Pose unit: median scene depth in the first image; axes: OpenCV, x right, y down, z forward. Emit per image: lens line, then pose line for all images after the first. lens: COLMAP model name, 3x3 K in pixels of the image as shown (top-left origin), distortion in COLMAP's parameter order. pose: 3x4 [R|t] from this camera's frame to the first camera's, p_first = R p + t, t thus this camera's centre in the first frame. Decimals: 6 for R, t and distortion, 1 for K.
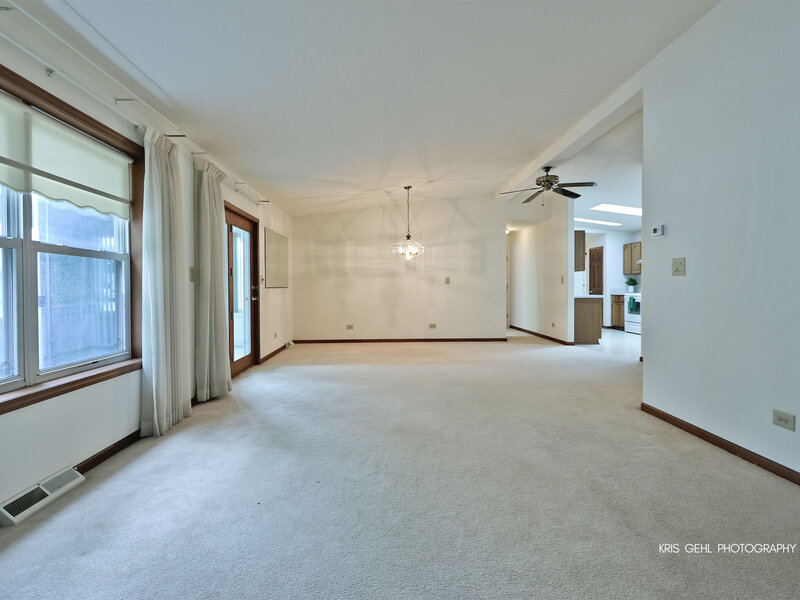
lens RADIAL K [[417.5, 0, 398.5], [0, 417.5, 290.3], [0, 0, 1]] dist [0.001521, 0.000061]
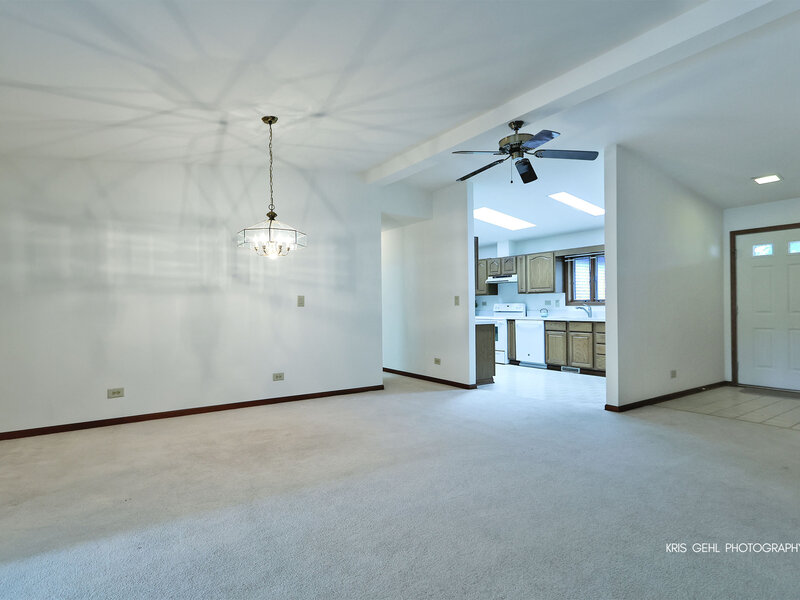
lens RADIAL K [[427.2, 0, 378.5], [0, 427.2, 307.8], [0, 0, 1]] dist [0.002307, -0.000290]
pose [[0.851780, -0.003148, 0.523890, -0.115890], [0.009100, 0.999920, -0.008787, -0.006493], [-0.523820, 0.012252, 0.851741, 0.397276]]
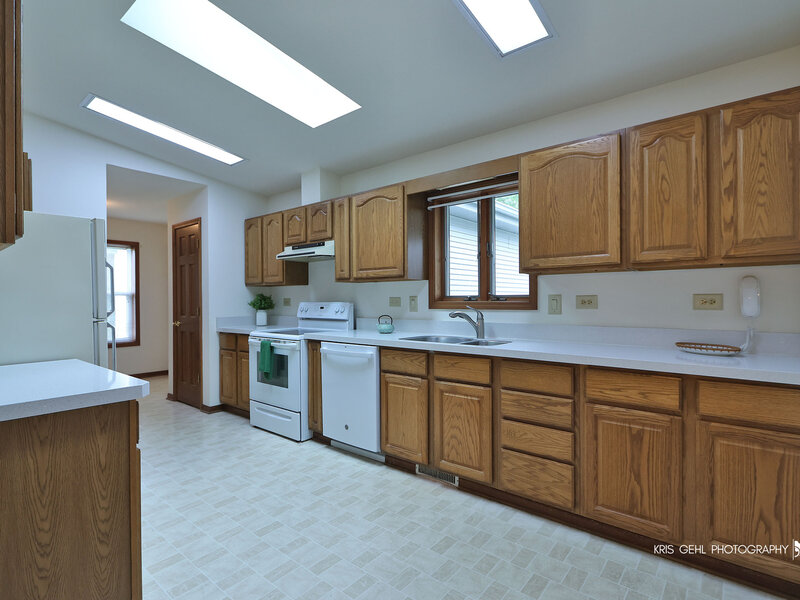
lens RADIAL K [[408.7, 0, 400.7], [0, 408.7, 300.8], [0, 0, 1]] dist [-0.001075, -0.000525]
pose [[0.651526, -0.001943, 0.758624, 0.392009], [0.010111, 0.999930, -0.006122, -0.021026], [-0.758559, 0.011659, 0.651500, 0.733802]]
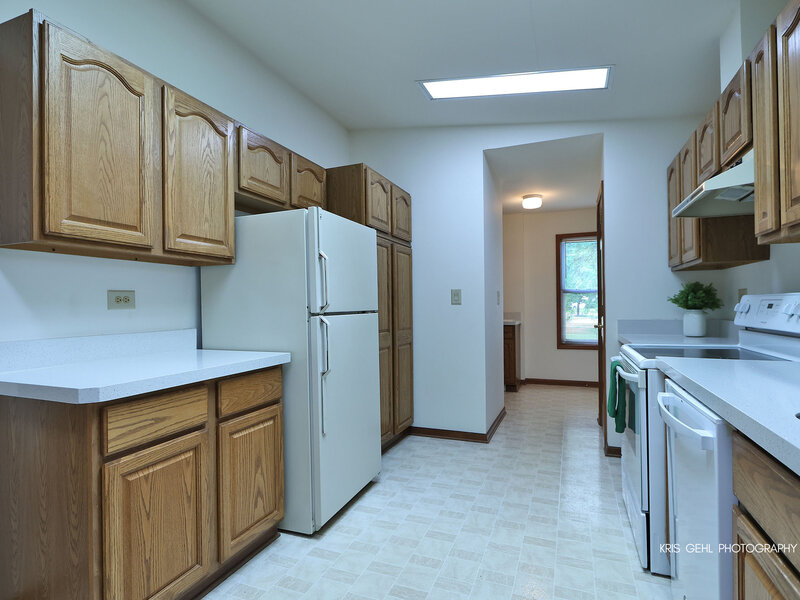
lens RADIAL K [[430.3, 0, 396.6], [0, 430.3, 302.6], [0, 0, 1]] dist [0.001317, -0.000313]
pose [[0.918357, -0.007855, -0.395674, 0.603598], [0.003823, 0.999932, -0.010978, -0.016757], [0.395734, 0.008569, 0.918325, 0.826615]]
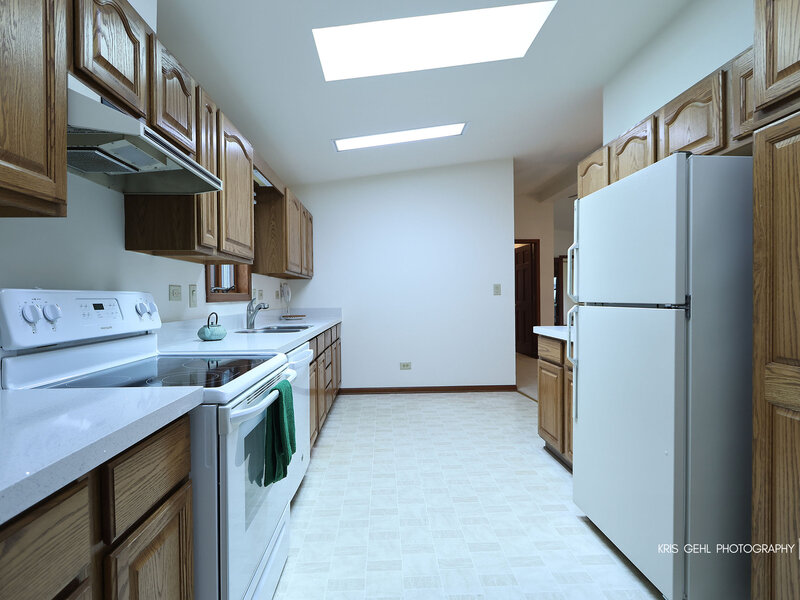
lens RADIAL K [[430.3, 0, 396.6], [0, 430.3, 302.6], [0, 0, 1]] dist [0.001317, -0.000313]
pose [[-0.999861, 0.013209, -0.010153, 0.574866], [0.012968, 0.999643, 0.023373, -0.020939], [0.010458, 0.023238, -0.999675, 1.295045]]
